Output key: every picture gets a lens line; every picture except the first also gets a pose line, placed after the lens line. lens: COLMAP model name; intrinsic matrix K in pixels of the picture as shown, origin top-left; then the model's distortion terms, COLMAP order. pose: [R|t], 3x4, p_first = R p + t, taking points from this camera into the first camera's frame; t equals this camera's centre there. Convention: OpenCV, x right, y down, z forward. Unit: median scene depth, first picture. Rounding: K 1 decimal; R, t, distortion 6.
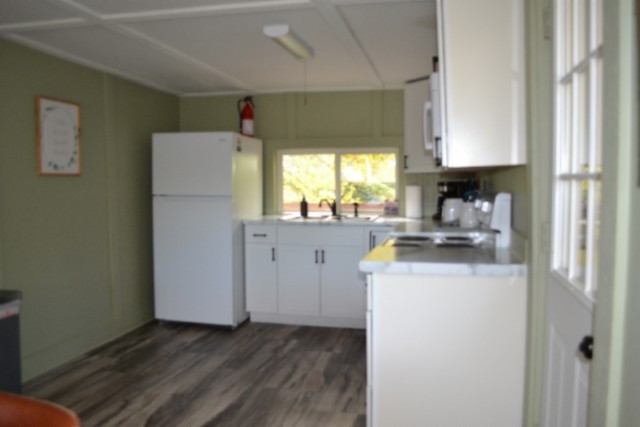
lens RADIAL K [[520.1, 0, 320.0], [0, 520.1, 213.5], [0, 0, 1]] dist [-0.058292, -0.006569]
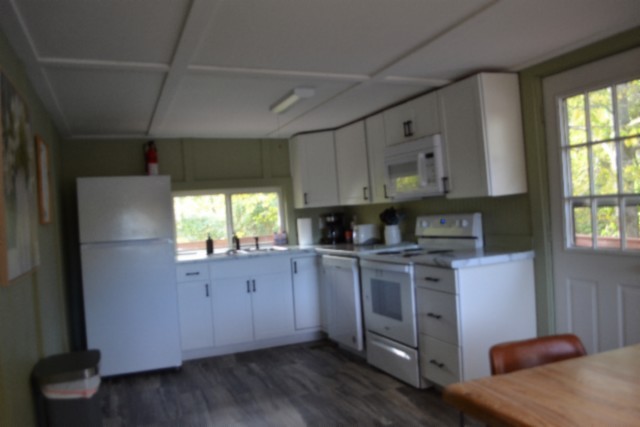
lens RADIAL K [[520.1, 0, 320.0], [0, 520.1, 213.5], [0, 0, 1]] dist [-0.058292, -0.006569]
pose [[0.815730, -0.052132, 0.576079, -0.499593], [0.095695, 0.994369, -0.045519, -0.006460], [-0.570462, 0.092259, 0.816126, -0.001059]]
